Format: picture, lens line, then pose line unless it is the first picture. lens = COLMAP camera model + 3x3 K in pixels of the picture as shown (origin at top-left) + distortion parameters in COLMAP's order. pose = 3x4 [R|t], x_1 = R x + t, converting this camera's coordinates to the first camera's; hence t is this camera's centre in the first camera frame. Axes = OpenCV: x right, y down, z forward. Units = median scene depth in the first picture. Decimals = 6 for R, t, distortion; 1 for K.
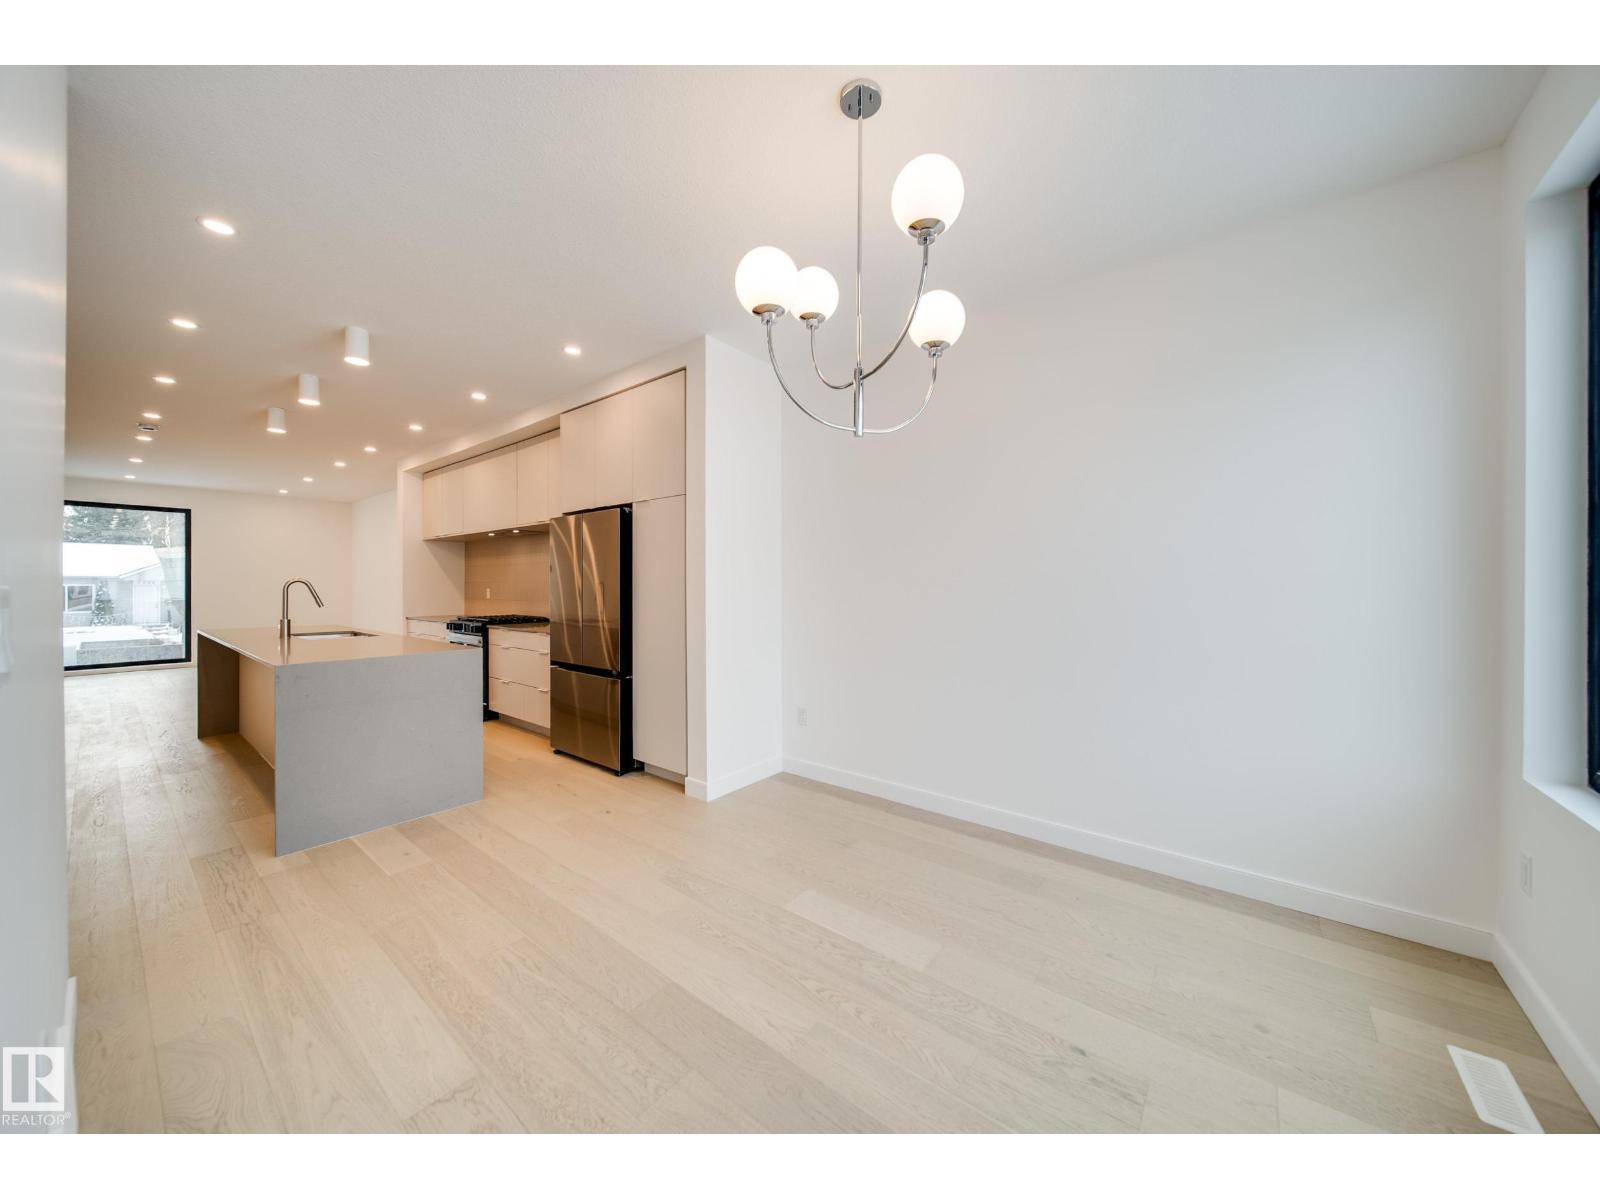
lens RADIAL K [[567.0, 0, 795.1], [0, 567.0, 590.5], [0, 0, 1]] dist [-0.000202, -0.000420]
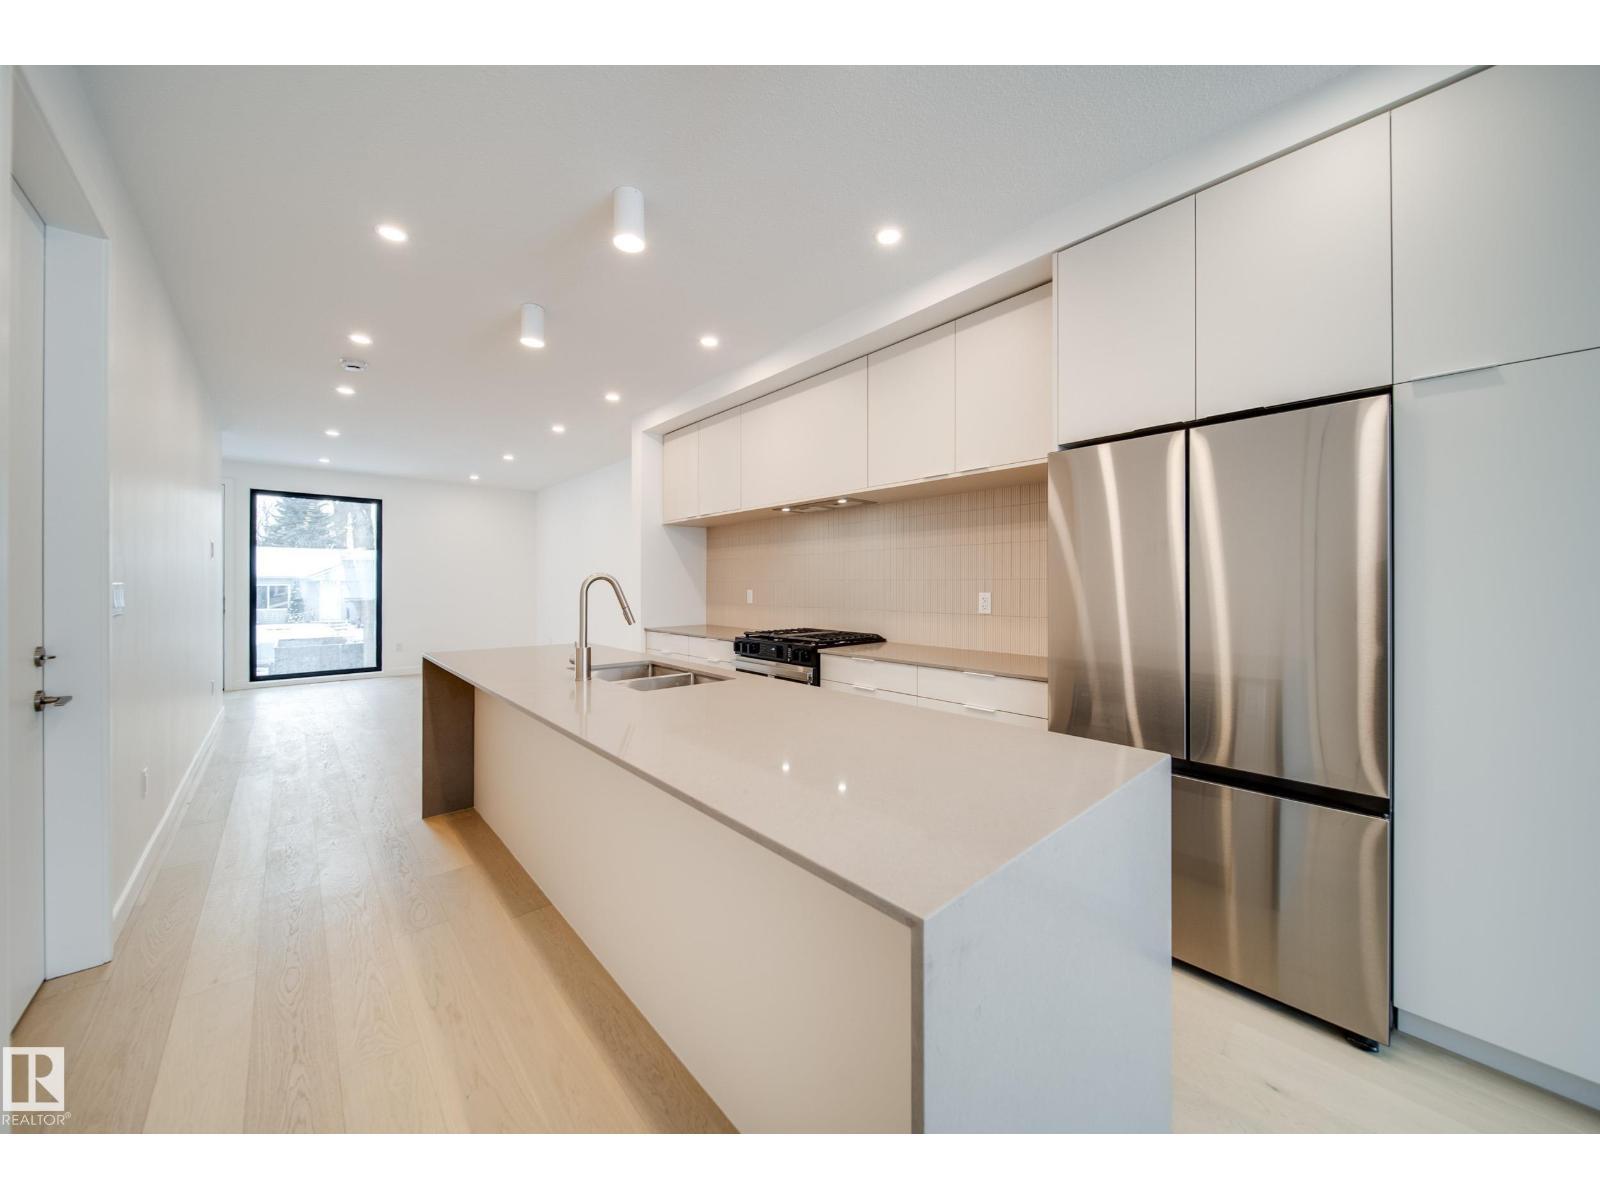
lens RADIAL K [[563.0, 0, 796.0], [0, 563.0, 589.4], [0, 0, 1]] dist [0.000288, 0.000005]
pose [[0.987422, 0.000860, -0.158107, -0.421065], [-0.001056, 0.999999, -0.001157, -0.003295], [0.158106, 0.001310, 0.987421, 0.340936]]
